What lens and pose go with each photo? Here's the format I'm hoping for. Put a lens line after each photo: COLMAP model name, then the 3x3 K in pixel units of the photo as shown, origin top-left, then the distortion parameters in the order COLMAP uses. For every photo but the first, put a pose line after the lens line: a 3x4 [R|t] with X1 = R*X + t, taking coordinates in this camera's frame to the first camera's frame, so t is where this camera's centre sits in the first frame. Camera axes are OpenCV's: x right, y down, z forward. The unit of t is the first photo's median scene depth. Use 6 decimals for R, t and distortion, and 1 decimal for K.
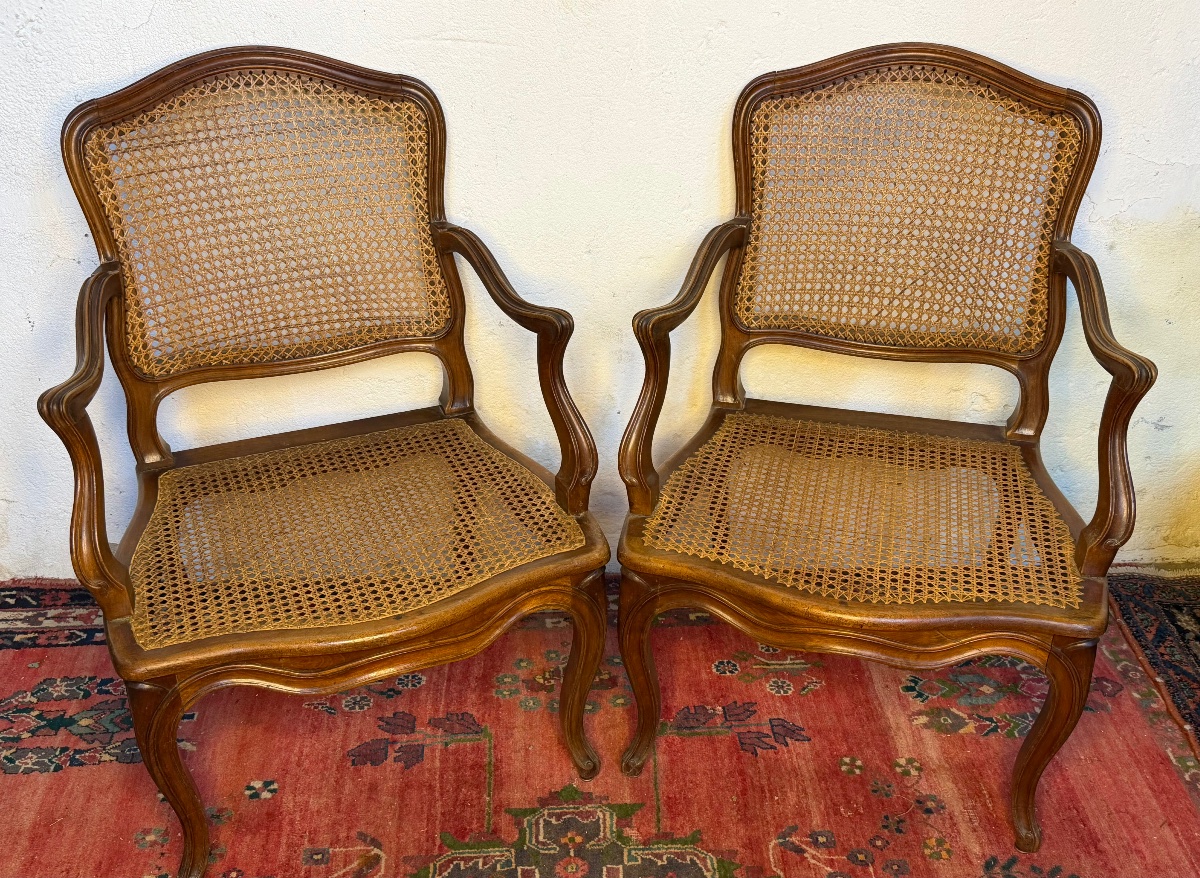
lens RADIAL K [[1219.2, 0, 615.1], [0, 1219.2, 468.8], [0, 0, 1]] dist [0.138491, -0.286896]
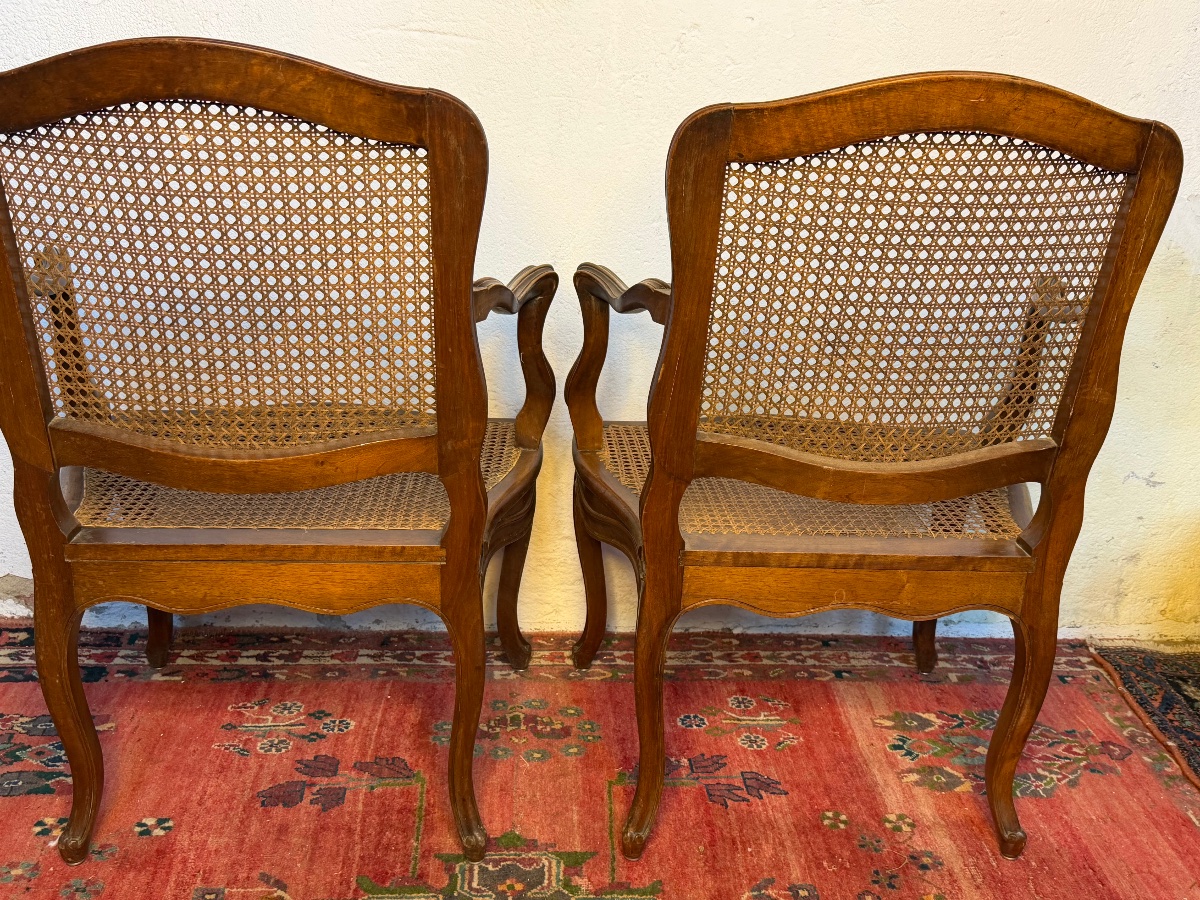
lens RADIAL K [[1199.9, 0, 602.3], [0, 1199.9, 454.7], [0, 0, 1]] dist [0.078134, -0.156909]
pose [[0.999521, 0.027272, 0.014633, 0.007471], [-0.024005, 0.981552, -0.189682, 0.159077], [-0.019536, 0.189239, 0.981737, 0.116082]]
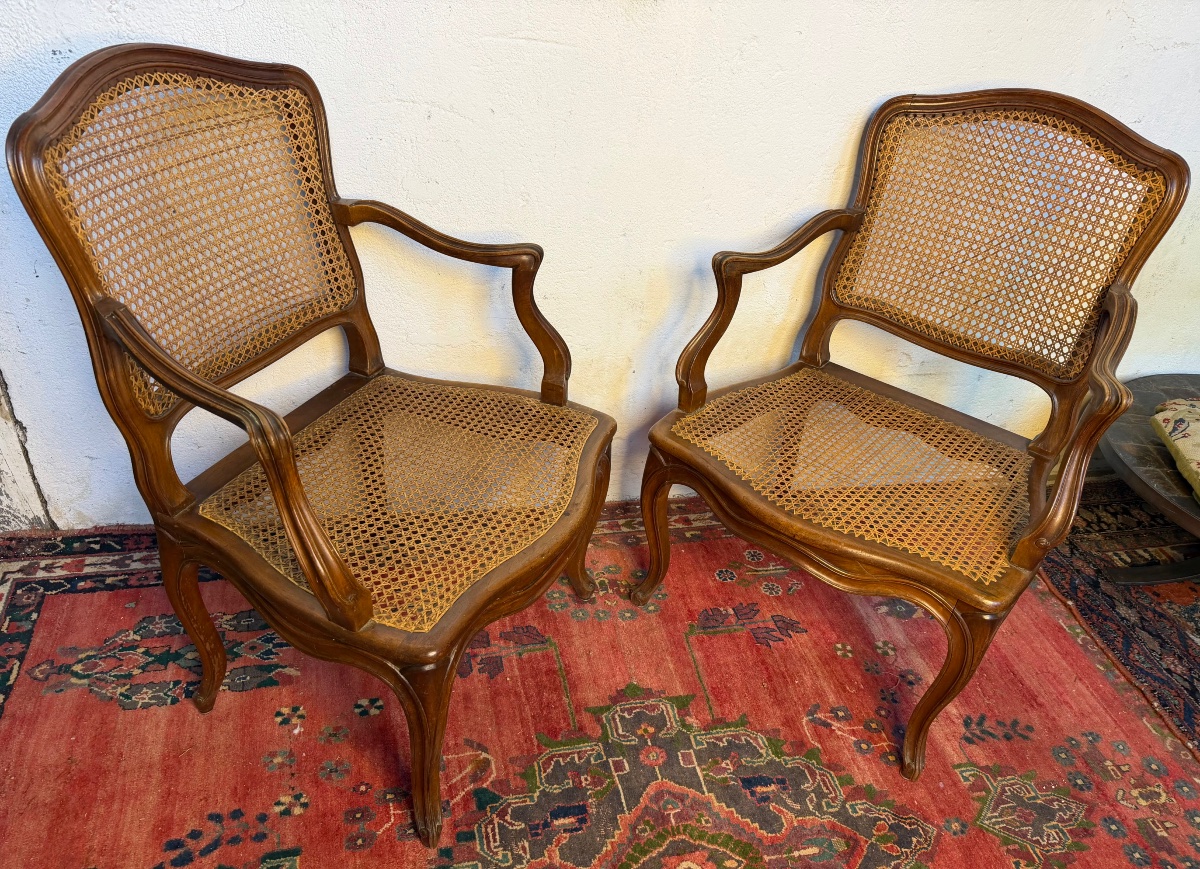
lens RADIAL K [[855.7, 0, 606.1], [0, 855.7, 459.3], [0, 0, 1]] dist [0.076176, -0.136280]
pose [[0.983908, -0.028864, 0.176327, -0.206555], [0.017466, 0.997677, 0.065852, -0.018033], [-0.177818, -0.061713, 0.982126, 0.192960]]
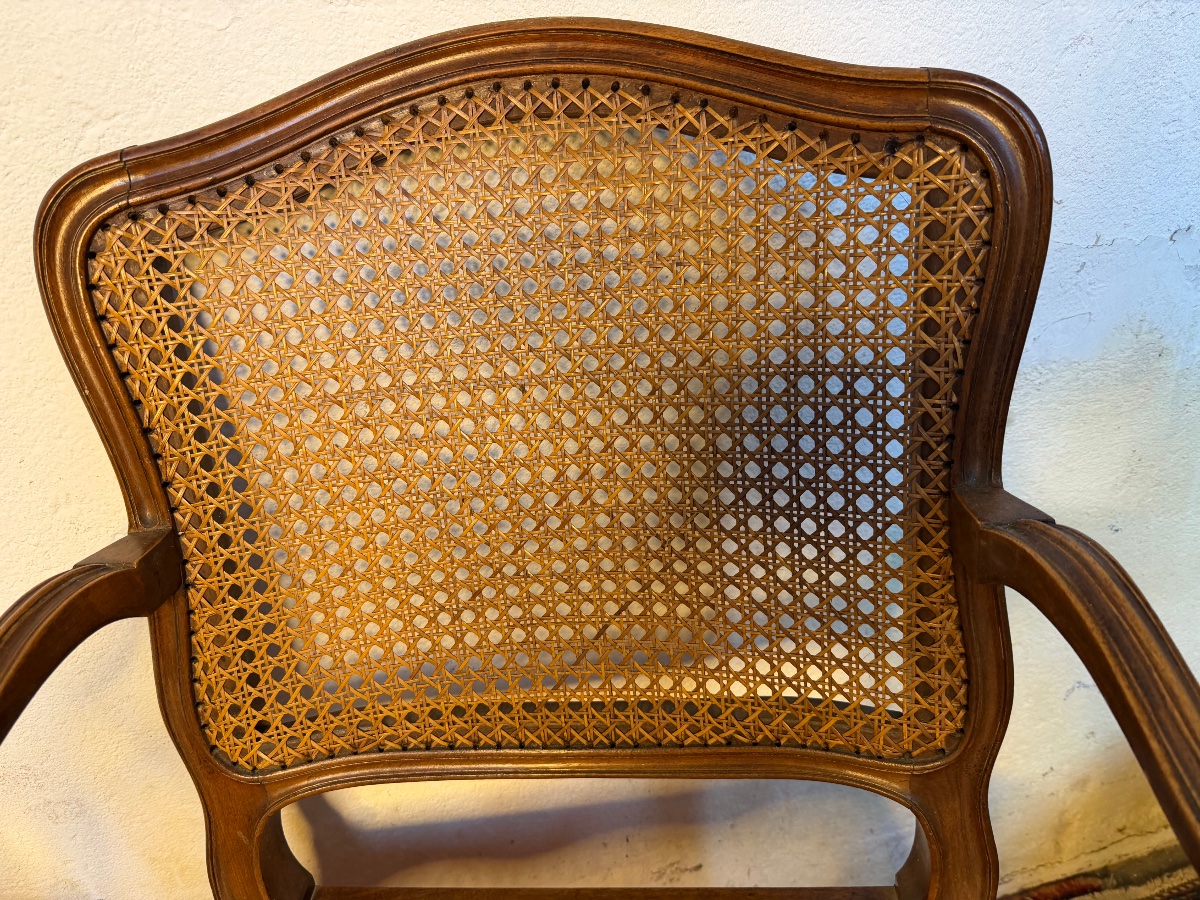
lens RADIAL K [[854.4, 0, 598.0], [0, 854.4, 453.6], [0, 0, 1]] dist [0.024763, -0.056471]
pose [[0.981471, -0.166744, 0.094400, 0.225861], [0.173014, 0.982928, -0.062608, -0.193510], [-0.082349, 0.077780, 0.993564, 0.746512]]
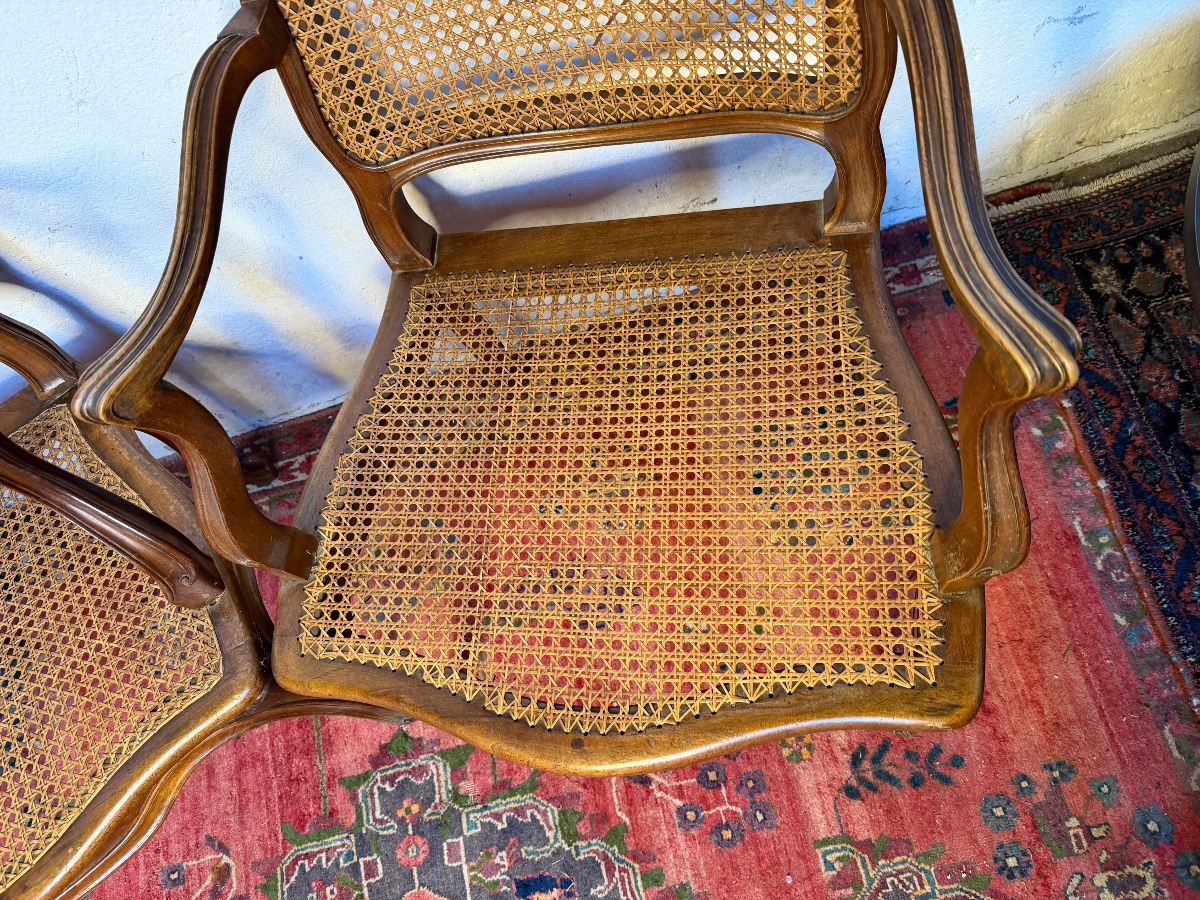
lens RADIAL K [[854.4, 0, 598.0], [0, 854.4, 453.6], [0, 0, 1]] dist [0.024763, -0.056471]
pose [[0.957968, -0.237806, -0.160455, 0.262281], [0.286590, 0.768374, 0.572248, -0.229682], [-0.012795, -0.594180, 0.804231, 0.615123]]
